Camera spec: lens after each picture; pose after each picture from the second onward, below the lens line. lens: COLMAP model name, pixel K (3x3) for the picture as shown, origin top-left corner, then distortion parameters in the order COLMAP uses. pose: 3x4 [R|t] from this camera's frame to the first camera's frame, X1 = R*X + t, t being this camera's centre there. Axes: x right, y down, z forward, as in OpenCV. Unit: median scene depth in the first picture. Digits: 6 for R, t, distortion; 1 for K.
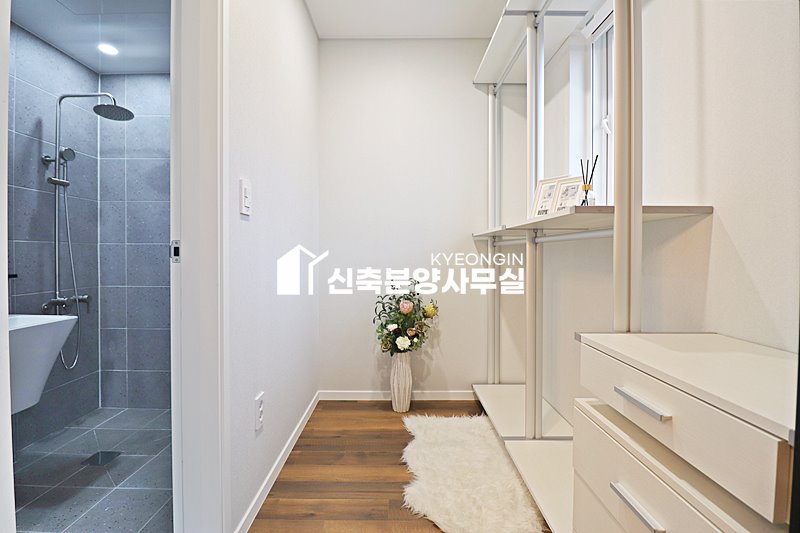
lens RADIAL K [[369.8, 0, 401.0], [0, 369.8, 260.4], [0, 0, 1]] dist [-0.005657, -0.009489]
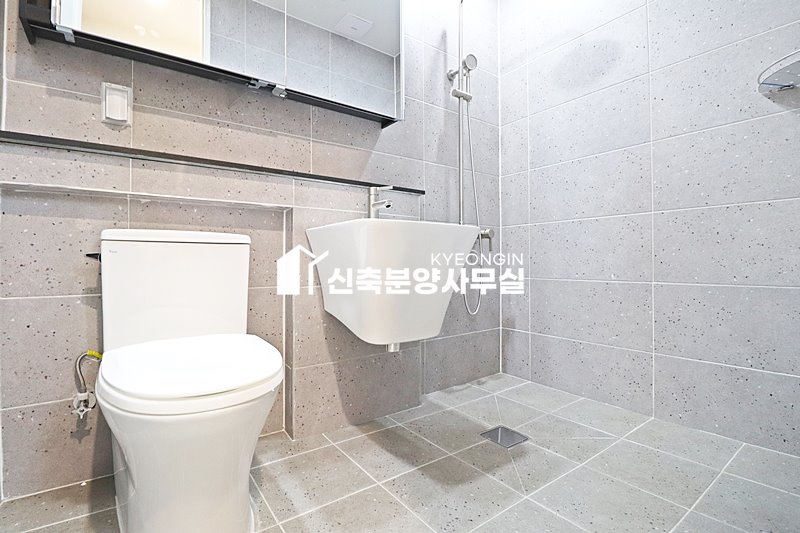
lens RADIAL K [[369.8, 0, 395.1], [0, 369.8, 265.3], [0, 0, 1]] dist [-0.005657, -0.009489]
pose [[0.579923, -0.008405, -0.814628, -0.316387], [-0.001850, 0.999931, -0.011634, 0.193221], [0.814669, 0.008254, 0.579867, 0.361073]]
